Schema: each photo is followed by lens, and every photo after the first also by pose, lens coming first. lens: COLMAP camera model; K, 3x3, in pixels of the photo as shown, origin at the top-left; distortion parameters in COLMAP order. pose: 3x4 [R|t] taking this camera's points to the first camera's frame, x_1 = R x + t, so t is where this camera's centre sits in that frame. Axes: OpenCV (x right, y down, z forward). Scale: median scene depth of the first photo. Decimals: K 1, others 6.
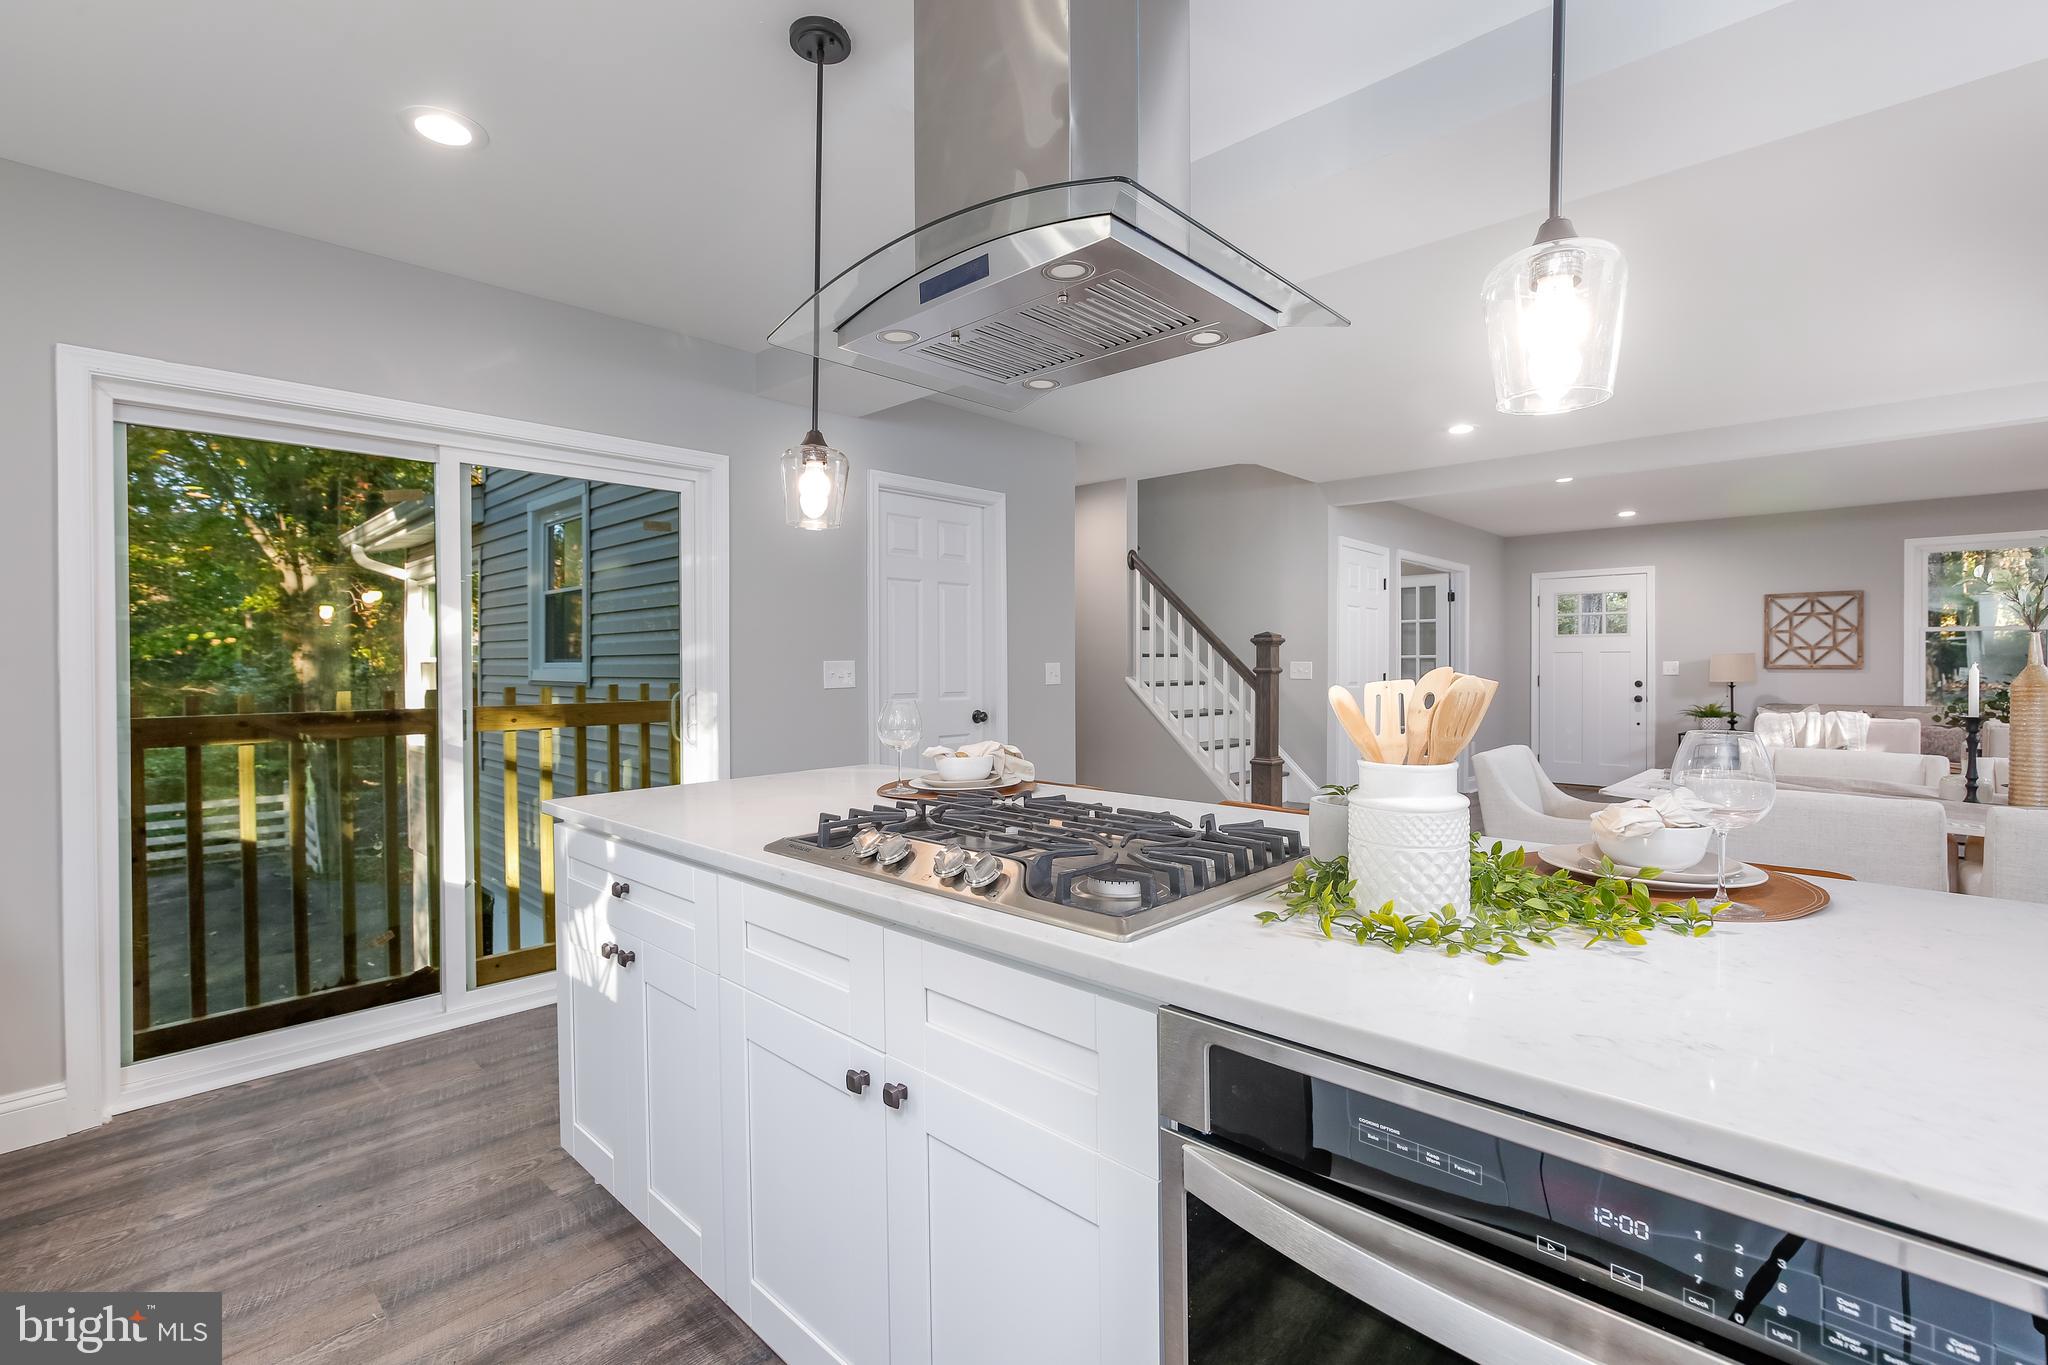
lens RADIAL K [[920.7, 0, 1029.6], [0, 920.7, 669.4], [0, 0, 1]] dist [-0.005512, 0.000430]
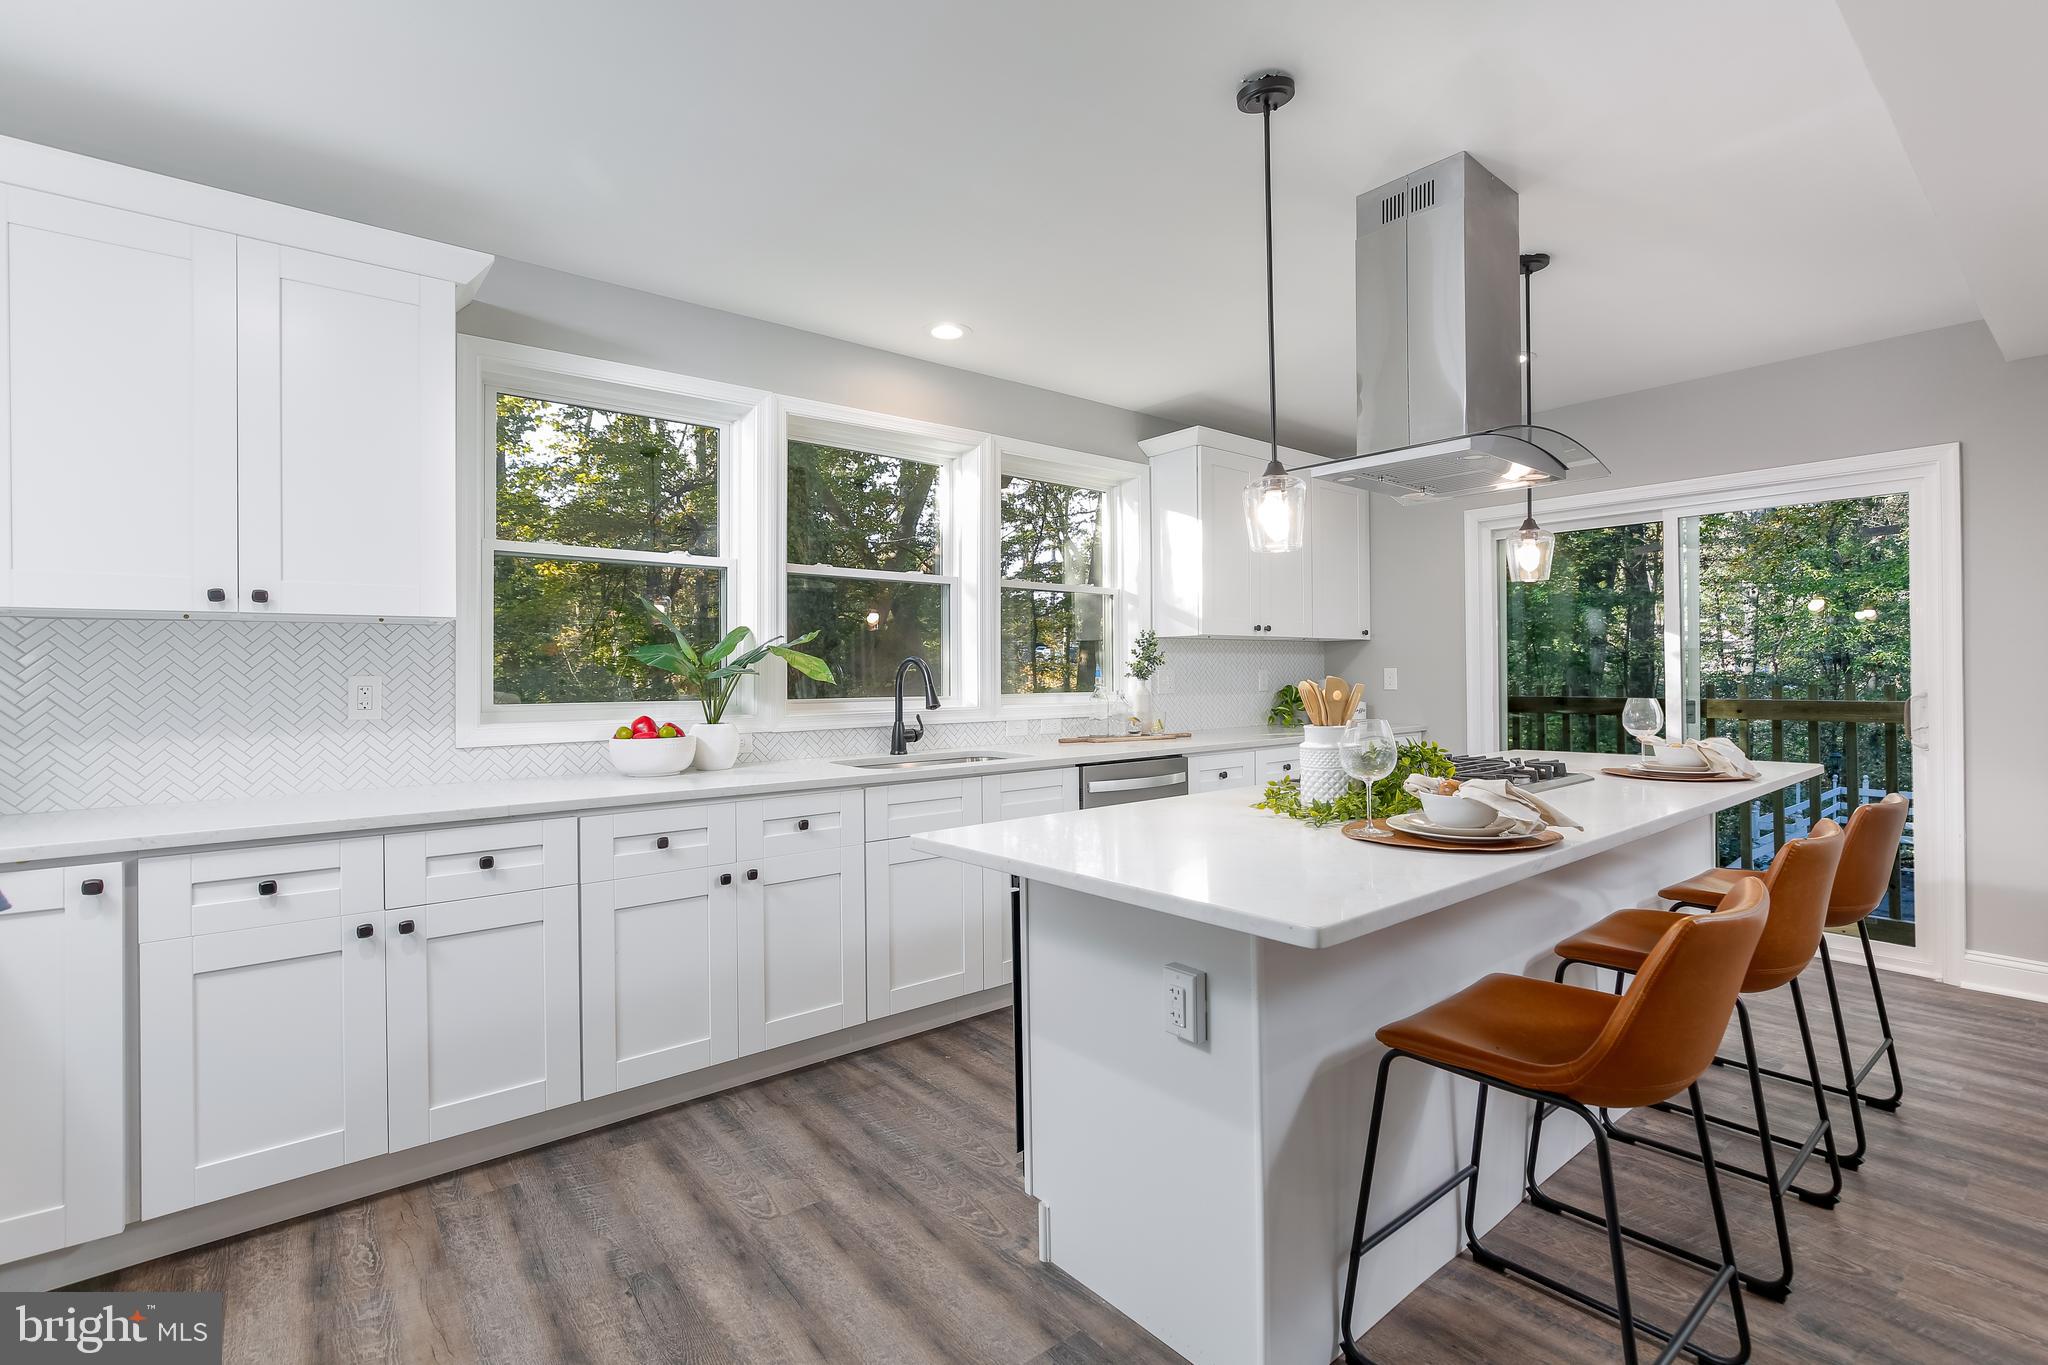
lens RADIAL K [[920.7, 0, 1029.6], [0, 920.7, 669.4], [0, 0, 1]] dist [-0.005512, 0.000430]
pose [[-0.126636, 0.002210, -0.991947, 0.359087], [0.004315, 0.999989, 0.001677, -0.002705], [0.991940, -0.004068, -0.126644, 0.091812]]
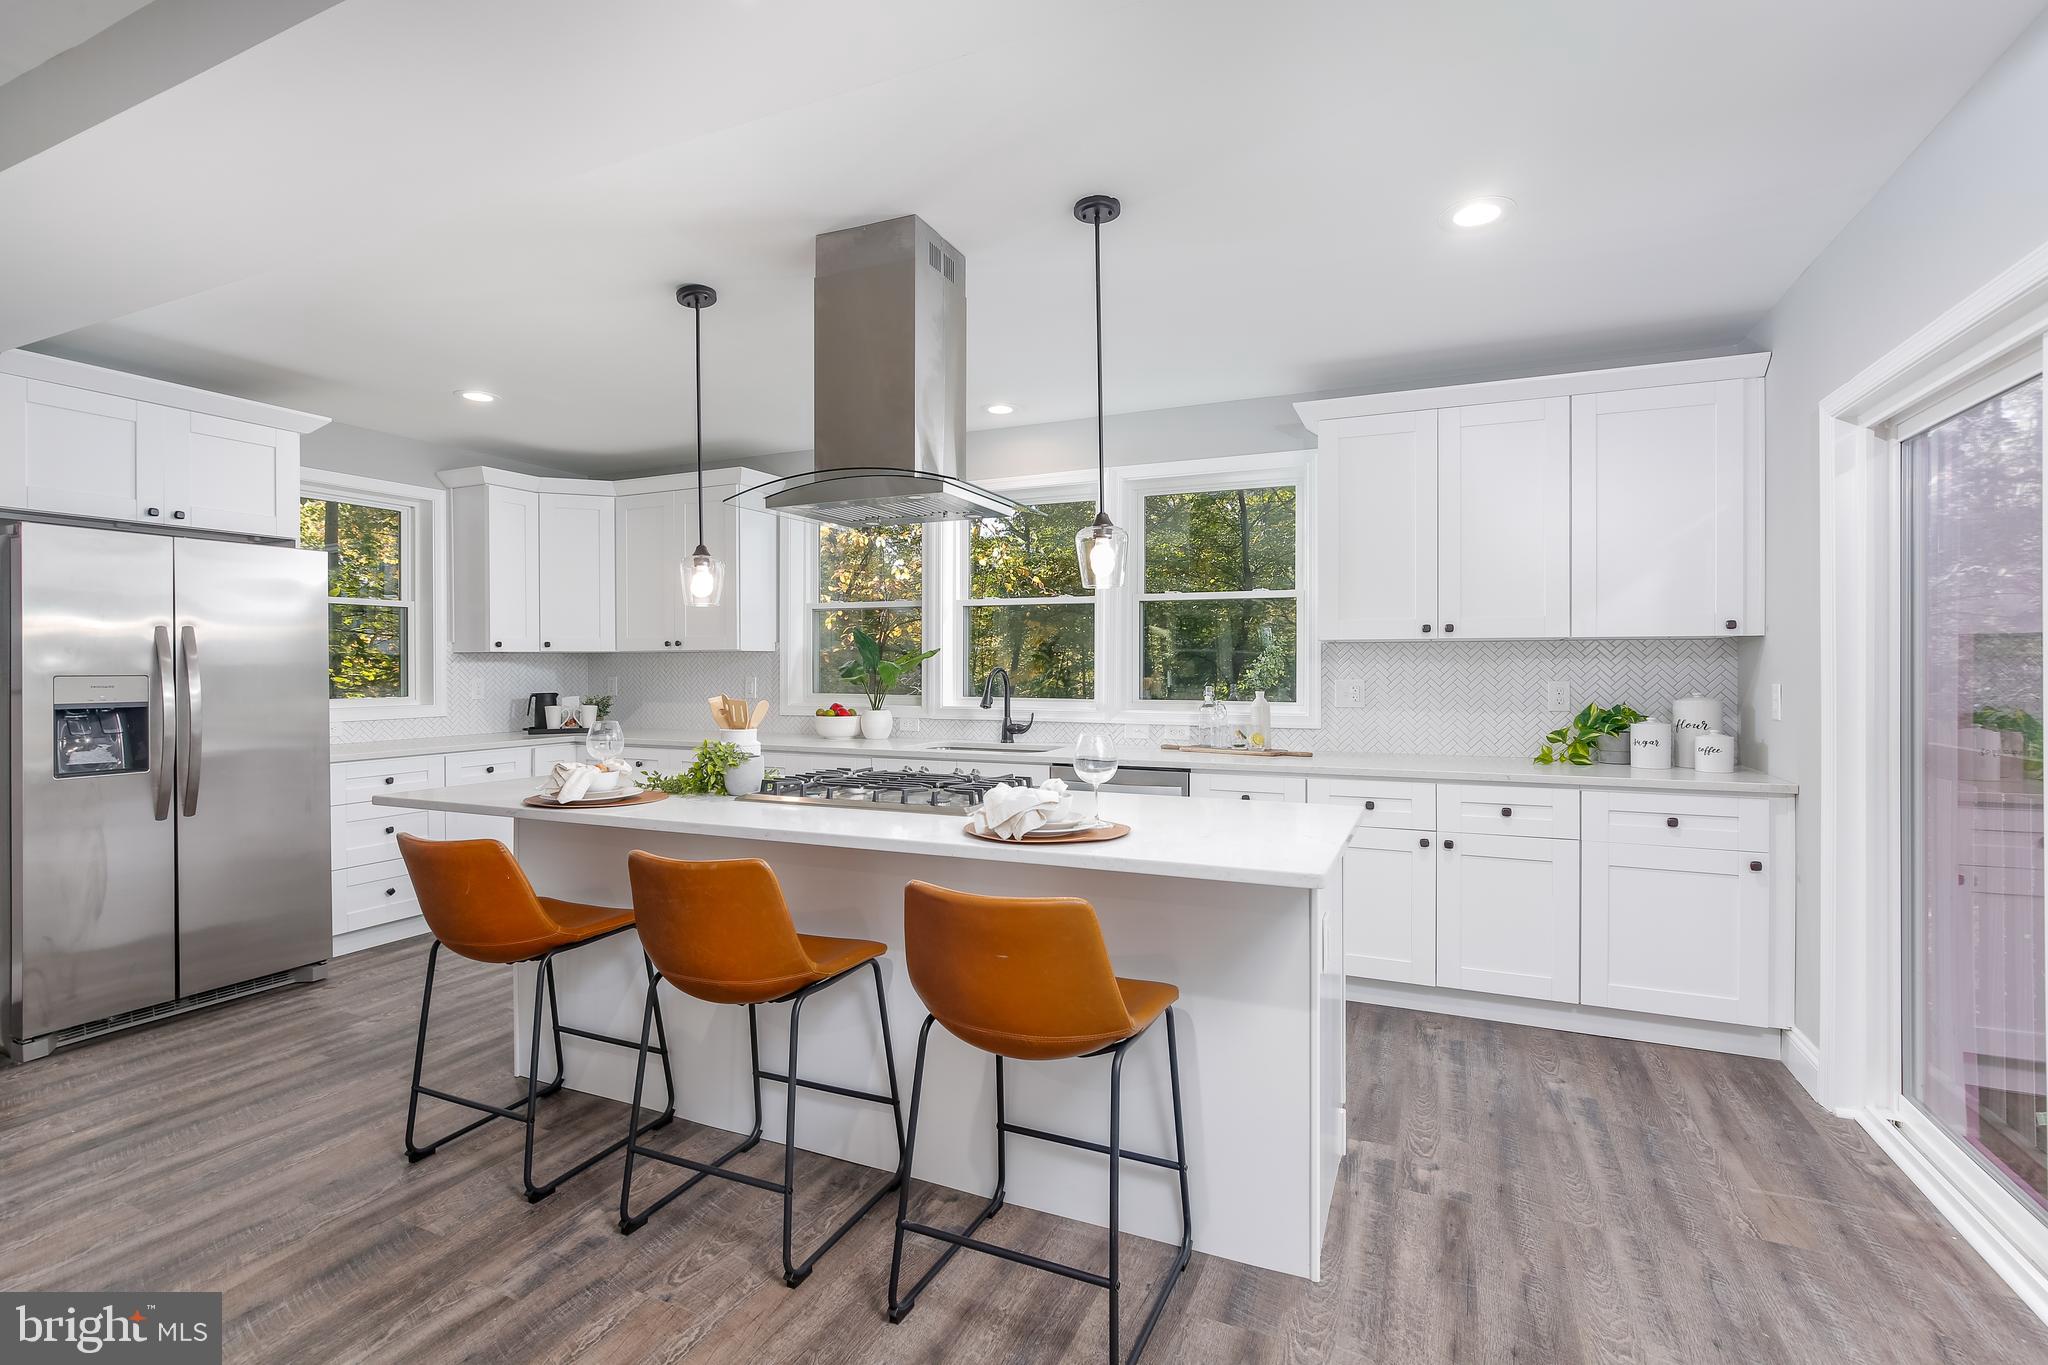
lens RADIAL K [[929.0, 0, 1029.6], [0, 929.0, 674.0], [0, 0, 1]] dist [-0.006508, 0.000347]
pose [[-0.942739, 0.007928, -0.333436, 0.077452], [0.003168, 0.999885, 0.014818, -0.013087], [0.333516, 0.012913, -0.942656, 0.561233]]
